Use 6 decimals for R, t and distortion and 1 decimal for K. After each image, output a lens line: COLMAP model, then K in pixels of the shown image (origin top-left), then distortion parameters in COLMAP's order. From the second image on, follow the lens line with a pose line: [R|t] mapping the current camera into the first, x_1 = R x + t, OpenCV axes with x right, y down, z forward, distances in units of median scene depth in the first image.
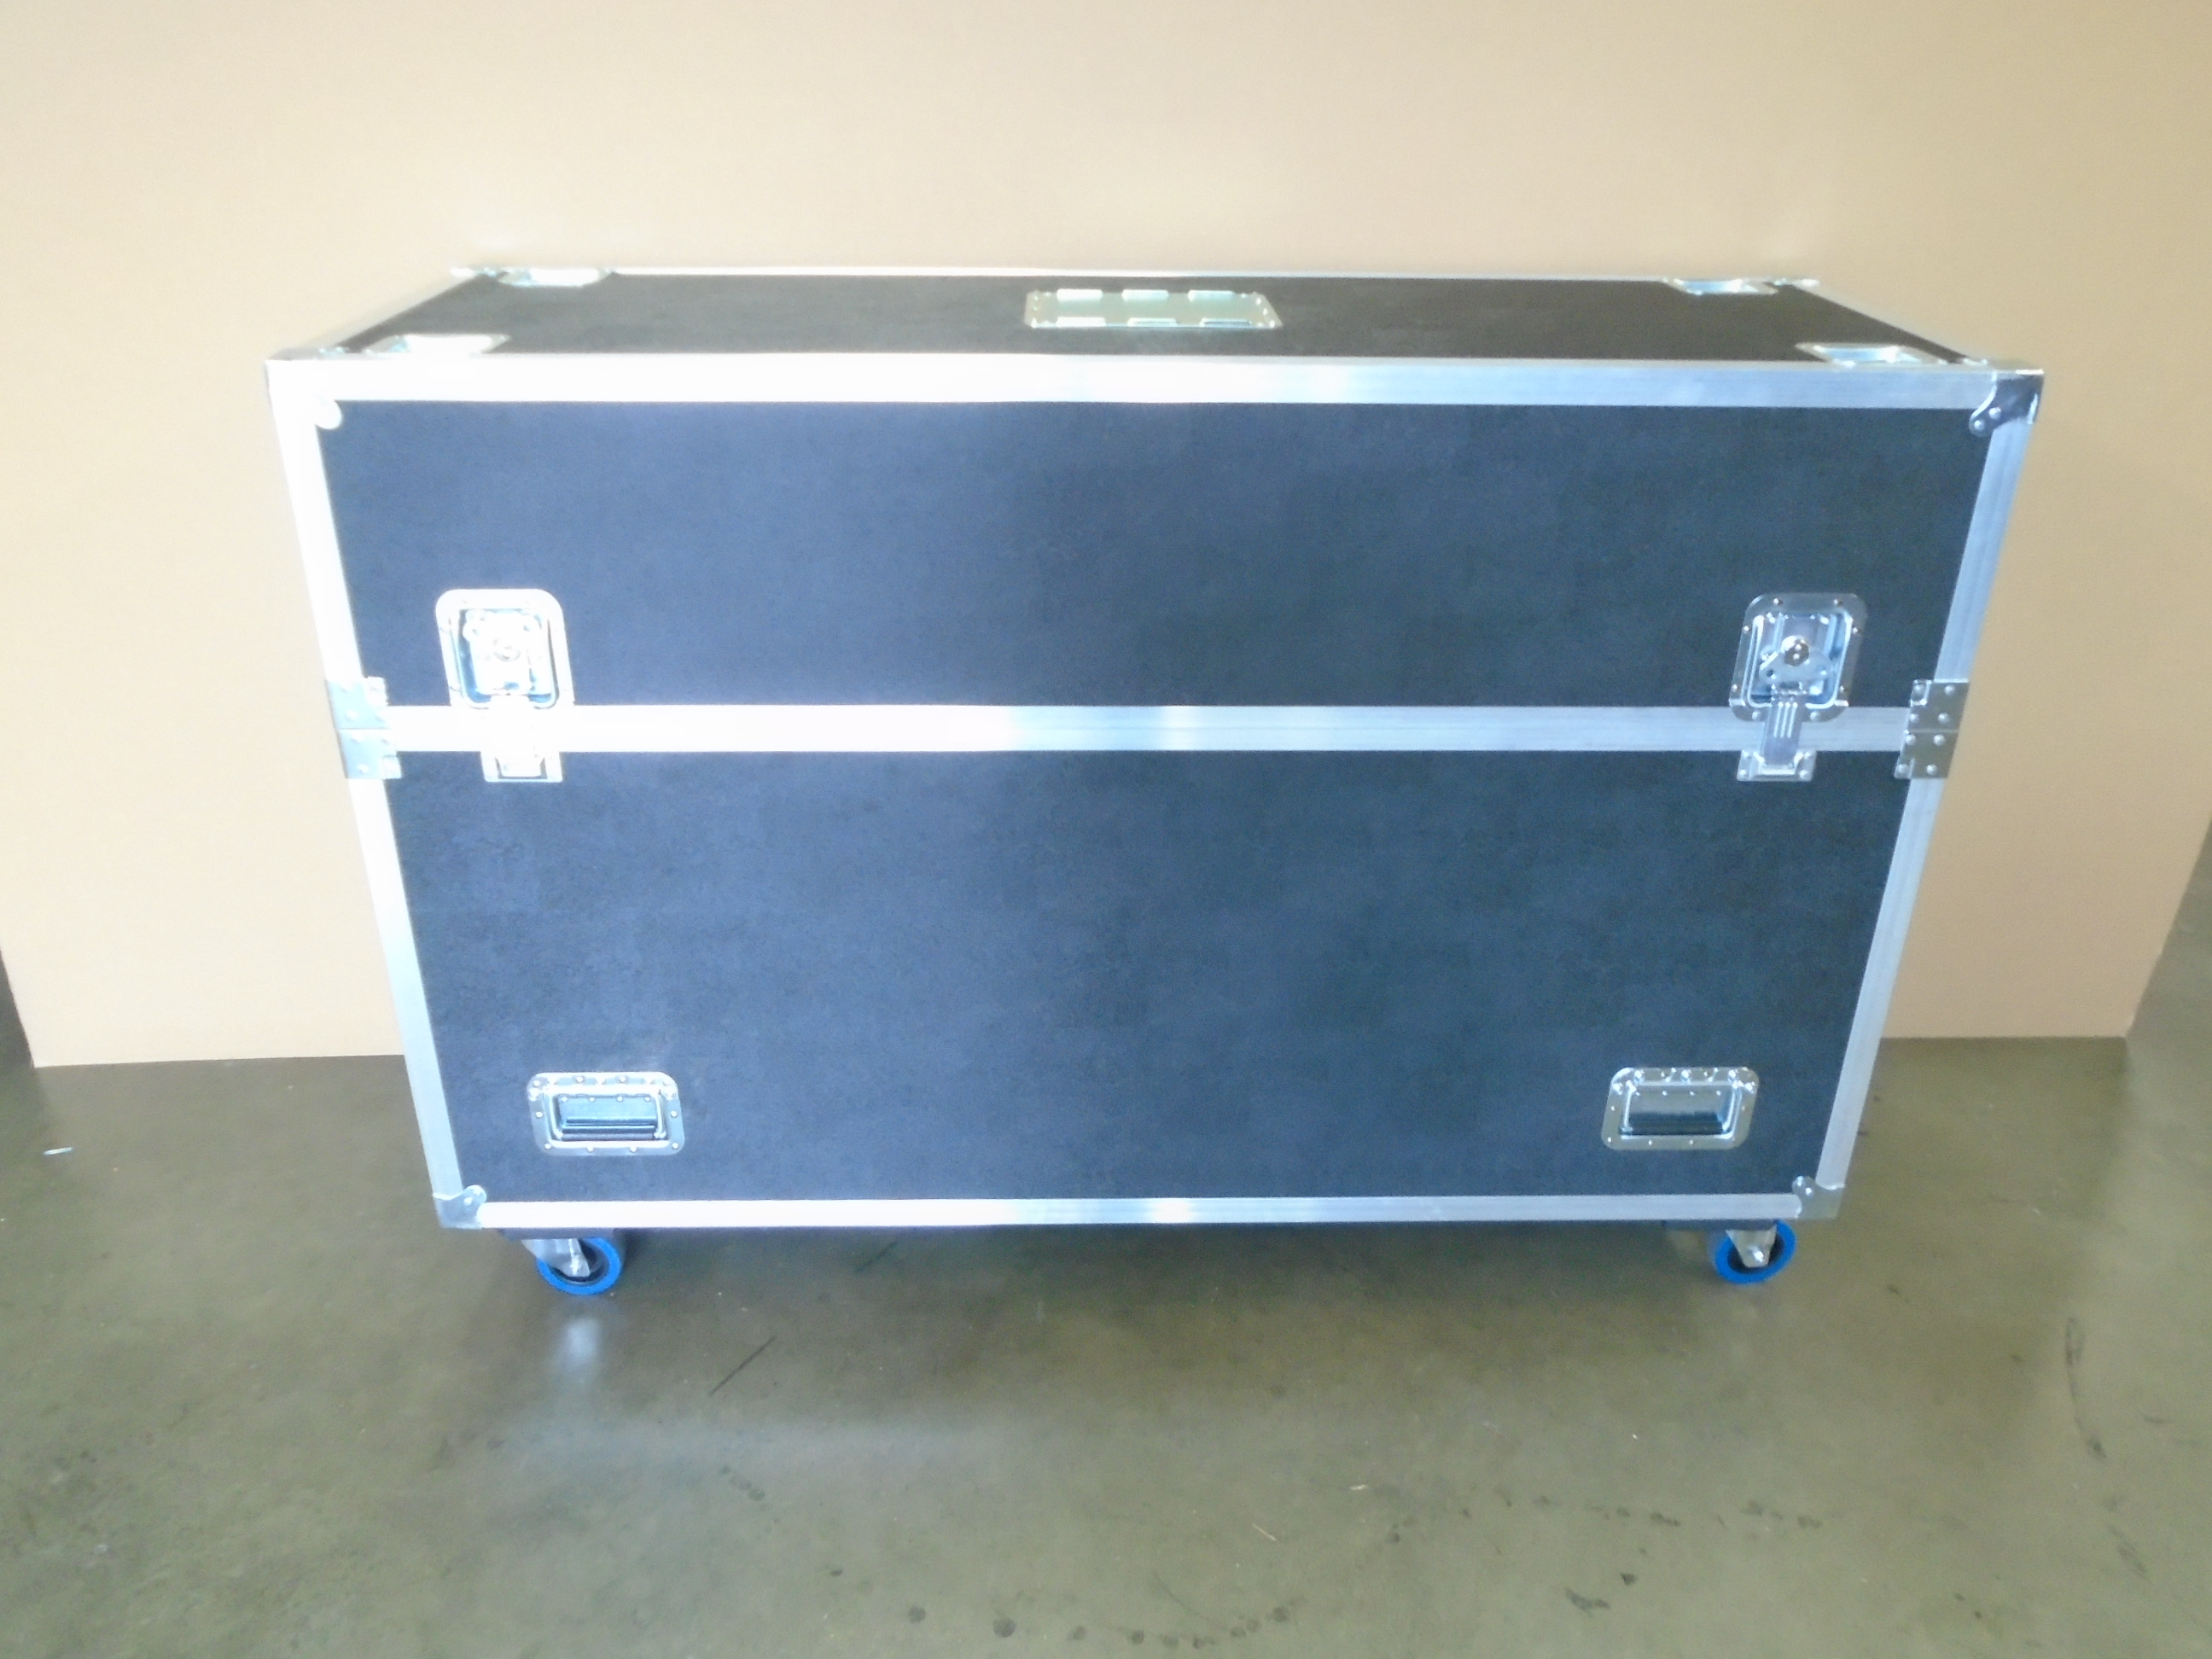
lens RADIAL K [[1729.2, 0, 1106.0], [0, 1729.2, 829.5], [0, 0, 1]] dist [0.001237, -0.000634]
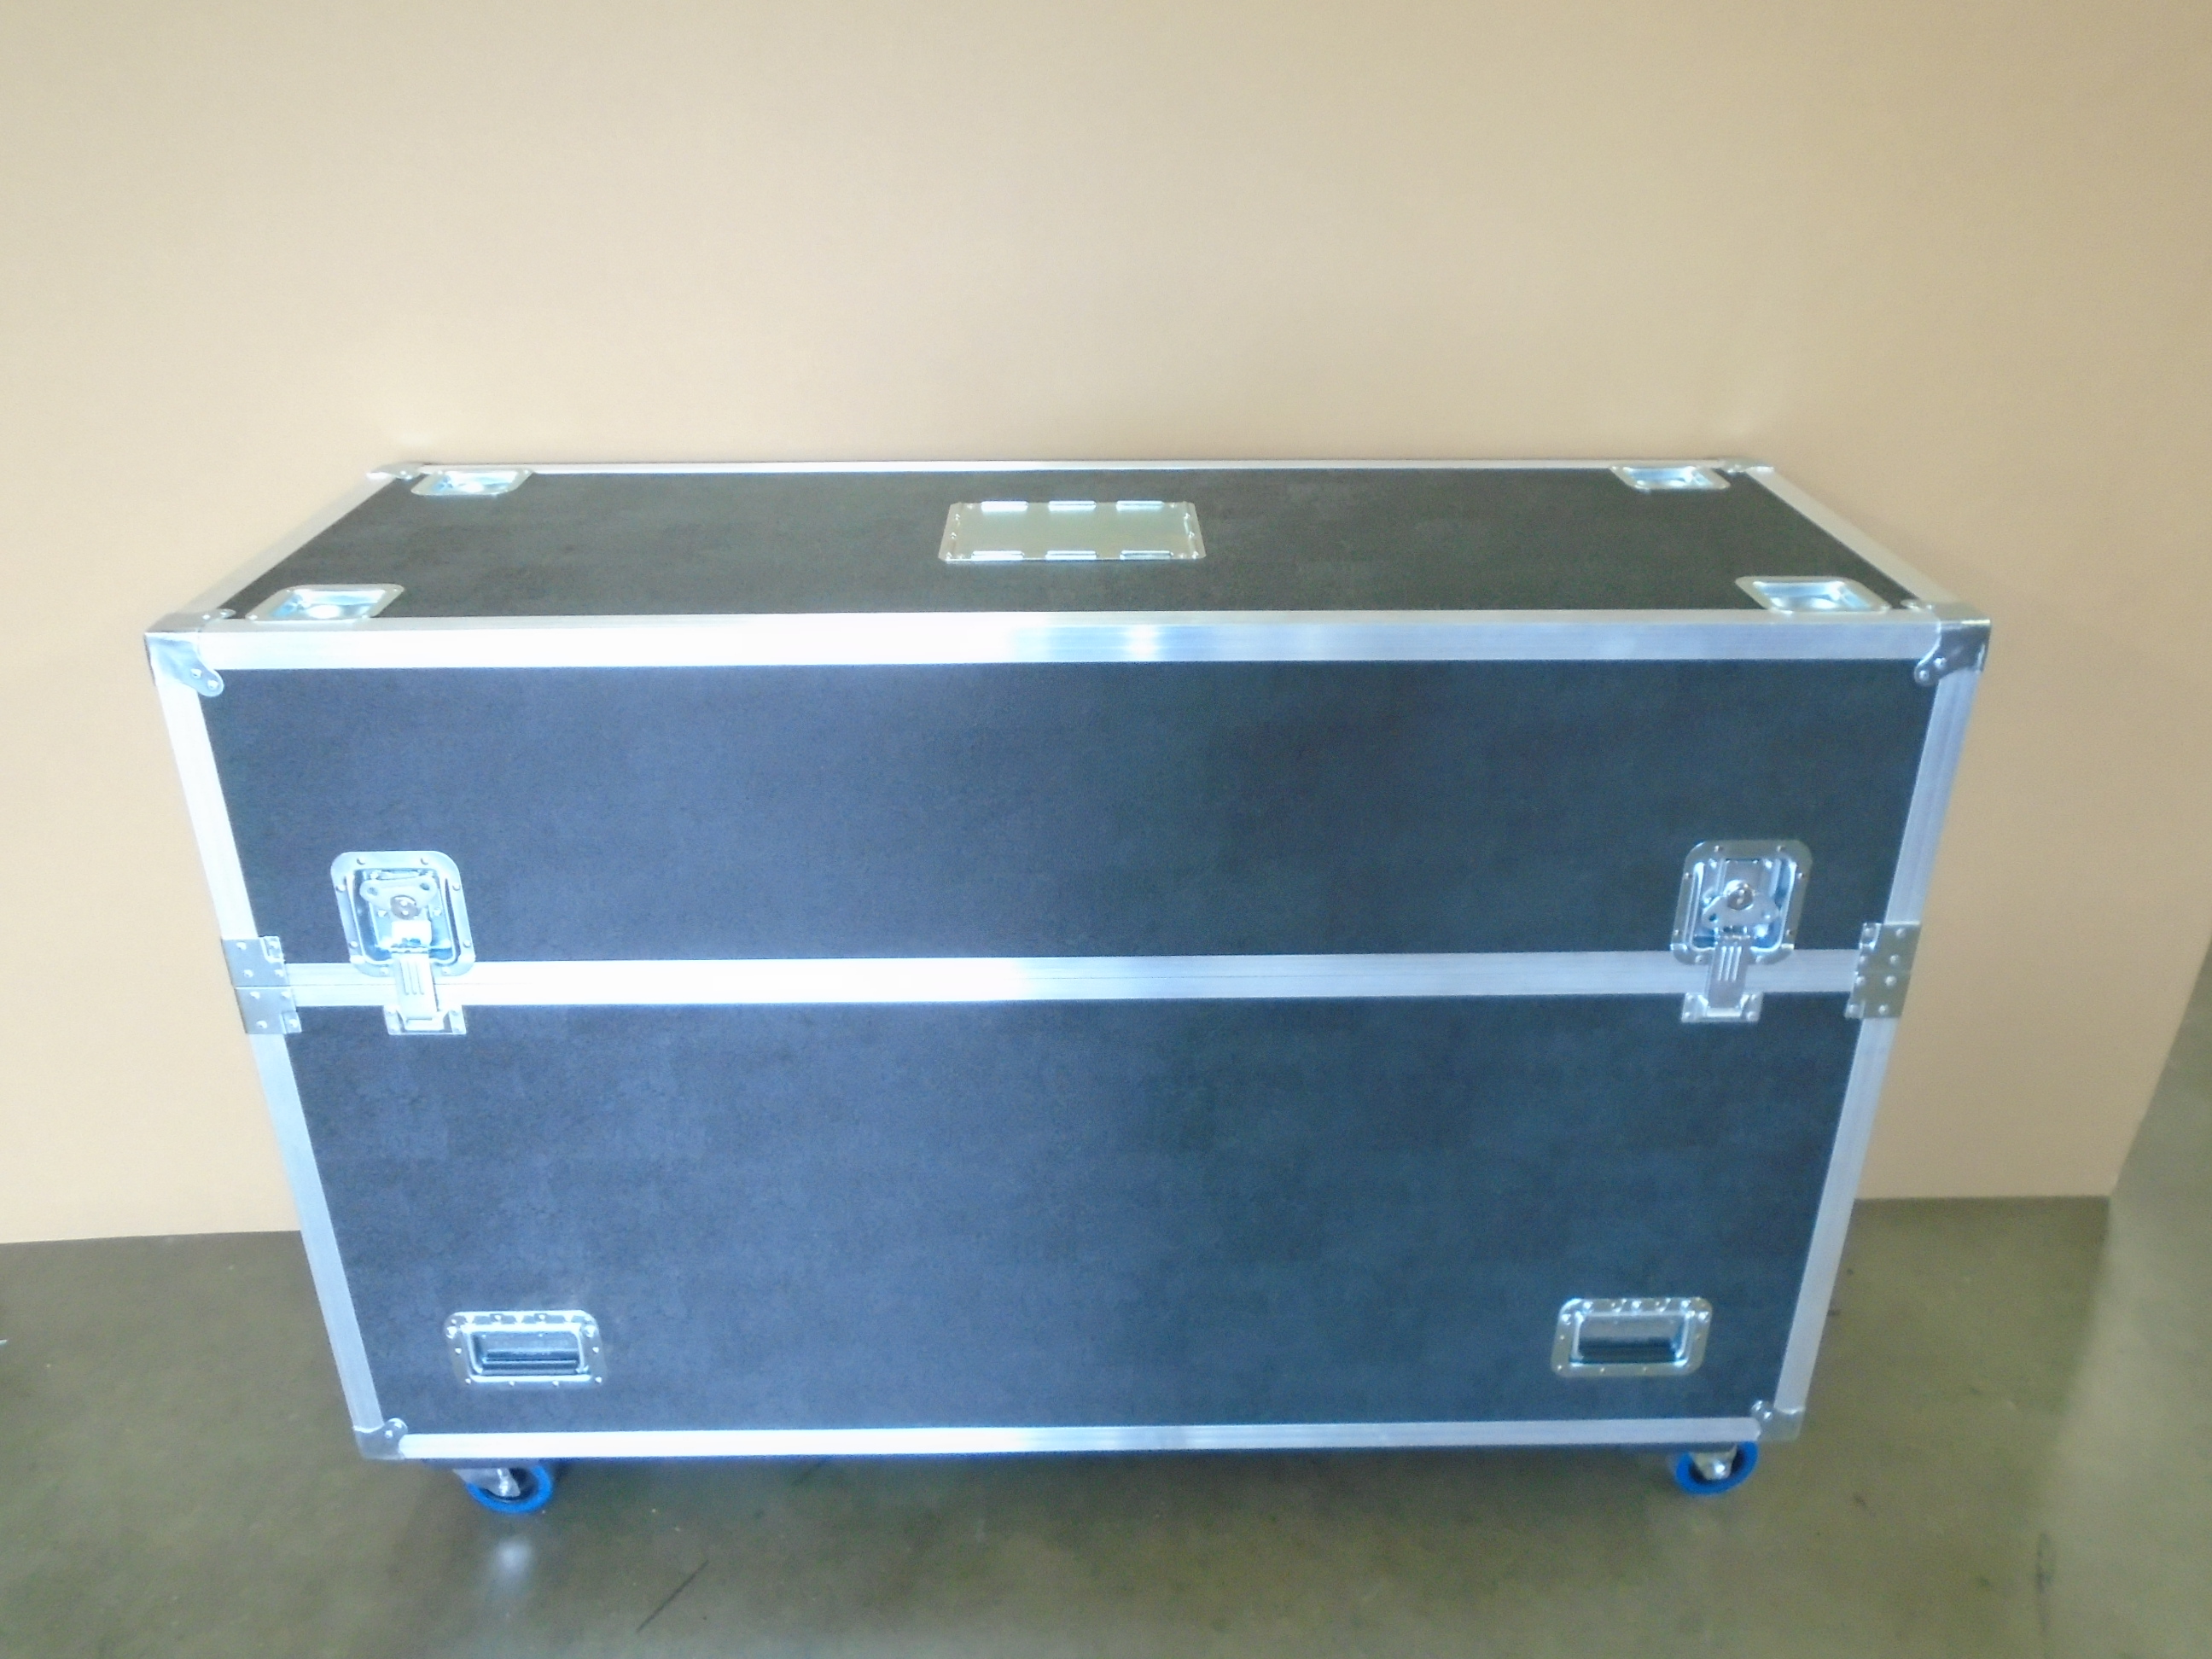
lens RADIAL K [[1729.2, 0, 1106.0], [0, 1729.2, 829.5], [0, 0, 1]] dist [0.001237, -0.000634]
pose [[0.999908, -0.008170, -0.010804, 0.051340], [0.008215, 0.999958, 0.004165, -0.132207], [0.010769, -0.004253, 0.999933, 0.029718]]
